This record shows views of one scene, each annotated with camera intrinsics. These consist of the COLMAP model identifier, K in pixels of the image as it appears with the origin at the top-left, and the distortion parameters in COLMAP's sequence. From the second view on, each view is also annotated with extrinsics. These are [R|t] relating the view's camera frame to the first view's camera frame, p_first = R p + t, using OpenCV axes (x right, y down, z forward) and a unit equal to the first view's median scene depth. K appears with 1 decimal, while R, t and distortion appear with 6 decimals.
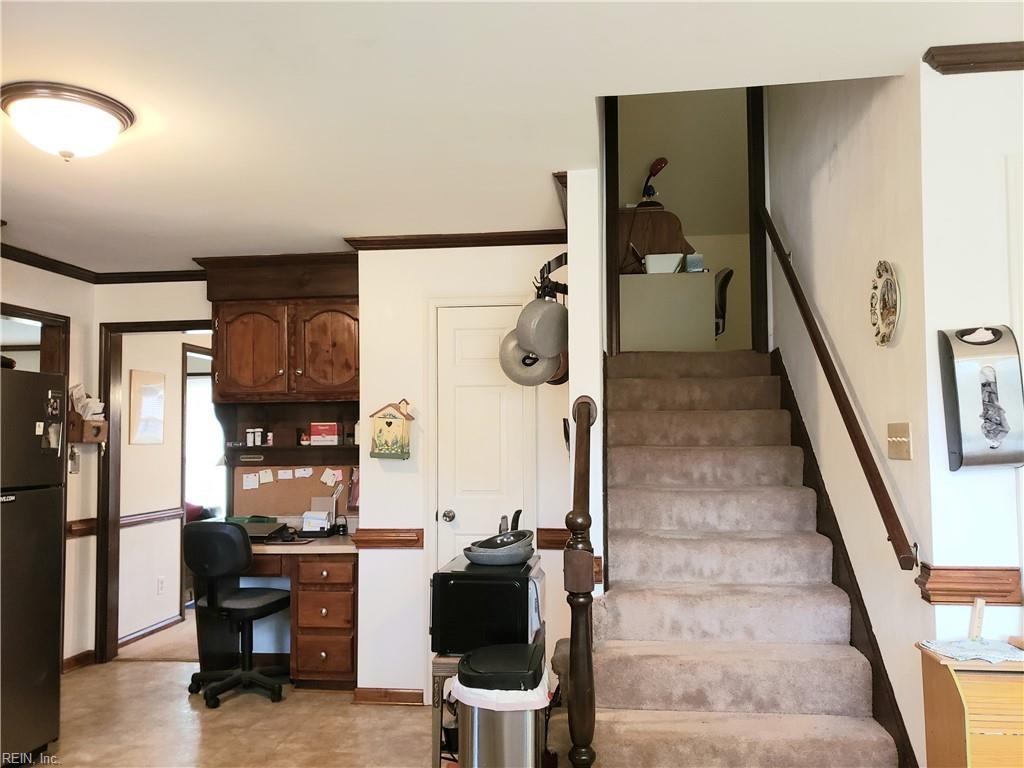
lens RADIAL K [[801.4, 0, 514.0], [0, 801.4, 393.5], [0, 0, 1]] dist [0.038192, -0.026286]
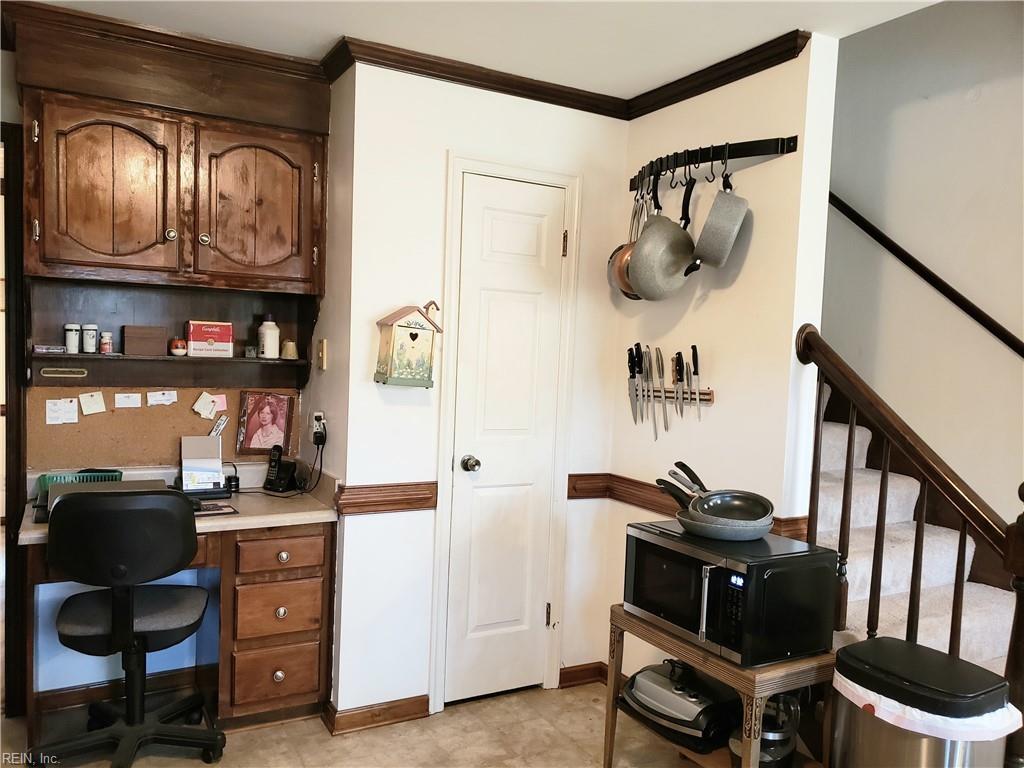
lens RADIAL K [[801.4, 0, 509.8], [0, 801.4, 390.8], [0, 0, 1]] dist [0.038192, -0.026286]
pose [[0.801982, 0.009340, 0.597275, -0.479554], [-0.082544, 0.992018, 0.095321, 0.011227], [-0.591617, -0.125747, 0.796352, 0.379744]]
